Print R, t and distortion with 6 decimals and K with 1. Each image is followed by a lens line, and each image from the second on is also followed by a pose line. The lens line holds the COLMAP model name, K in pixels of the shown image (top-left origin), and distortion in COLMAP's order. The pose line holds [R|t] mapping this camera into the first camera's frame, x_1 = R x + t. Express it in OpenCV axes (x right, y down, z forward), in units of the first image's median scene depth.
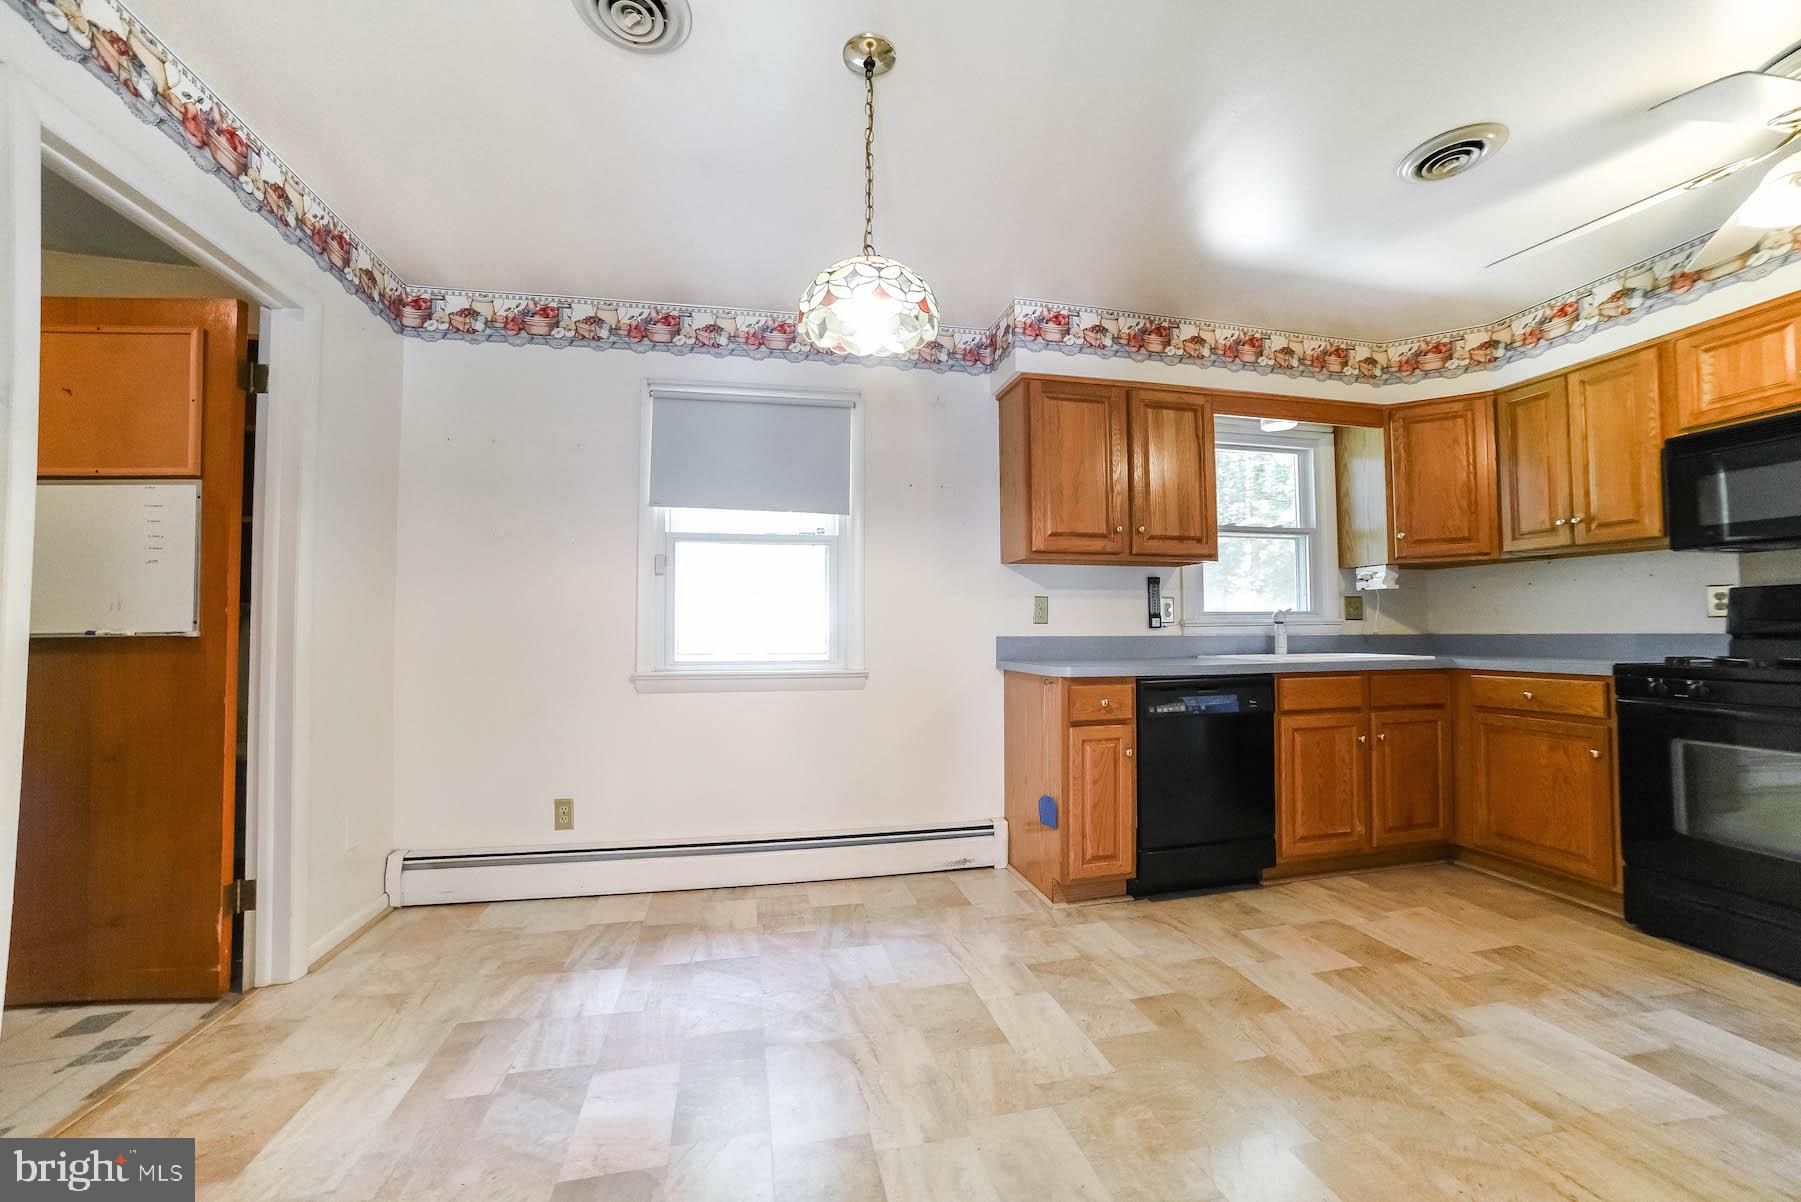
lens RADIAL K [[726.4, 0, 896.3], [0, 726.4, 609.4], [0, 0, 1]] dist [-0.089453, 0.041239]
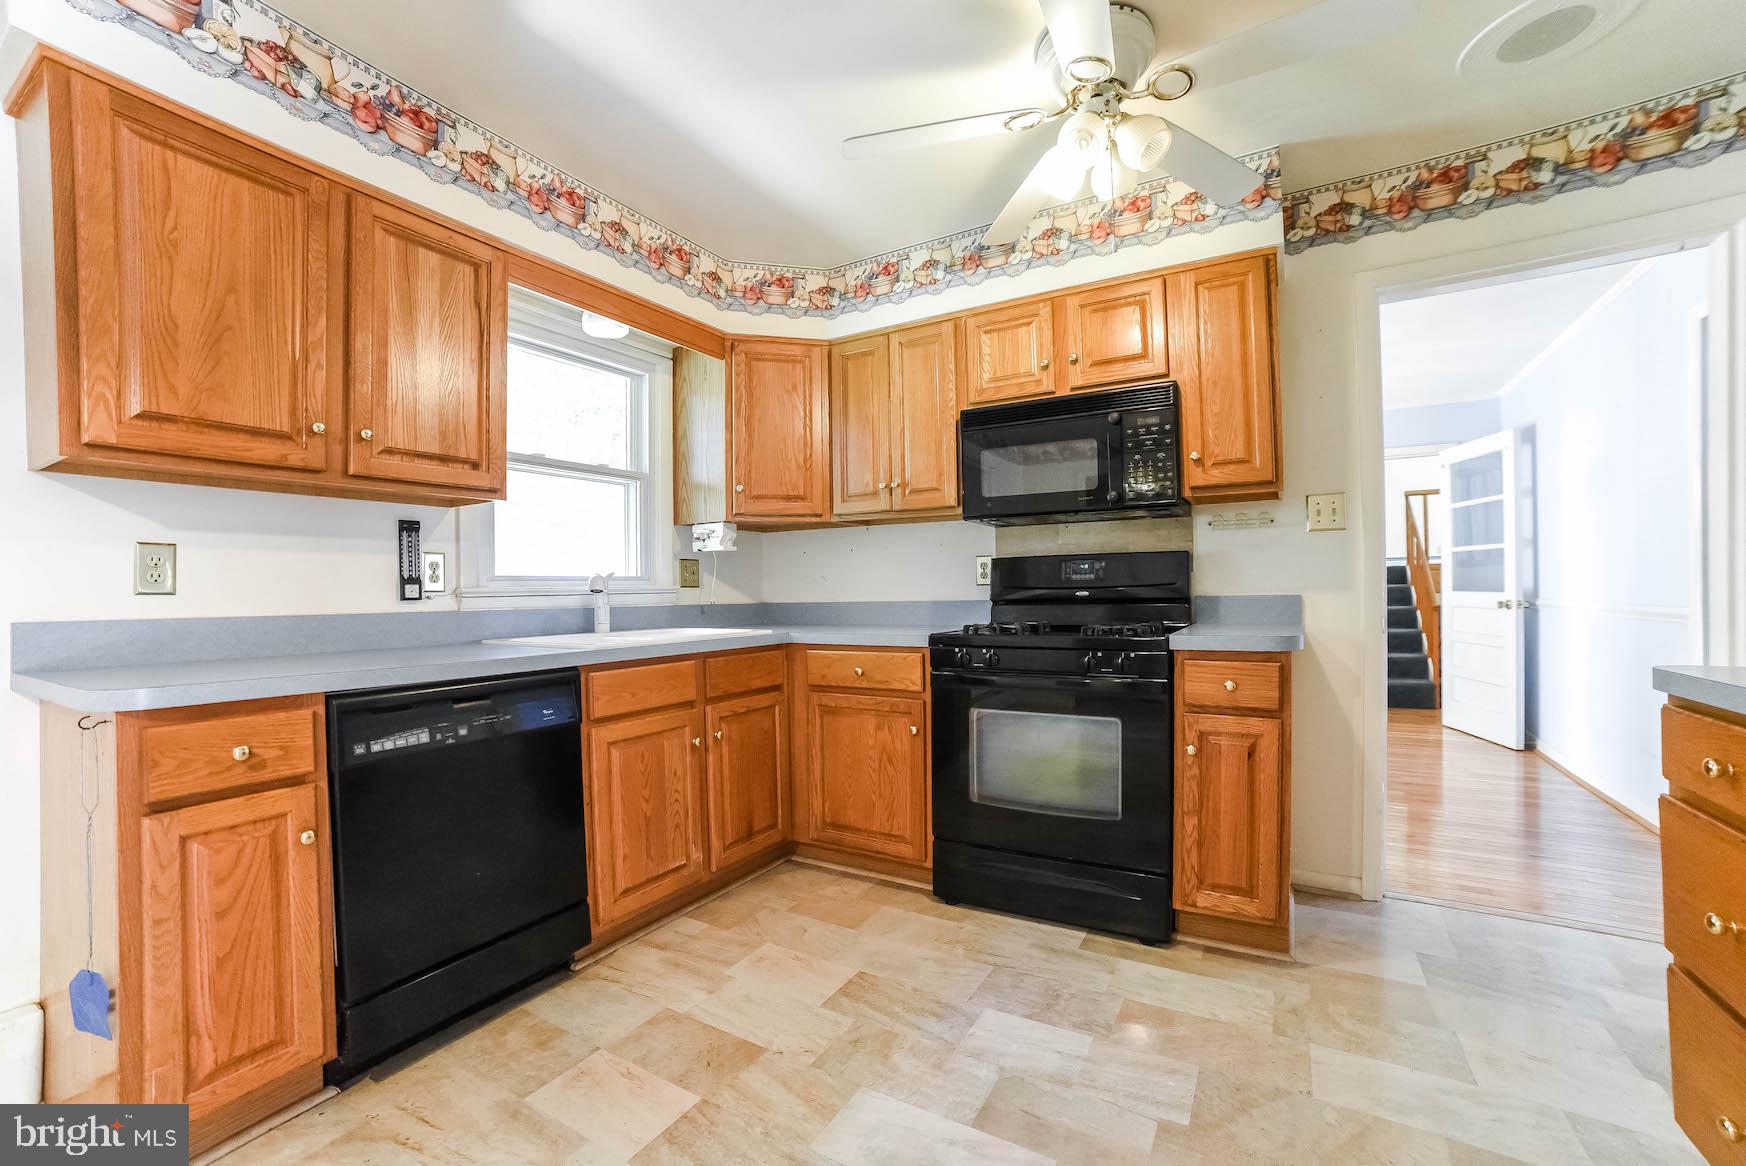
lens RADIAL K [[704.2, 0, 868.9], [0, 704.2, 591.1], [0, 0, 1]] dist [-0.089453, 0.041239]
pose [[0.684208, -0.005467, 0.729267, 0.231467], [-0.013102, 0.999718, 0.019787, 0.001012], [-0.729170, -0.023093, 0.683943, 0.336831]]
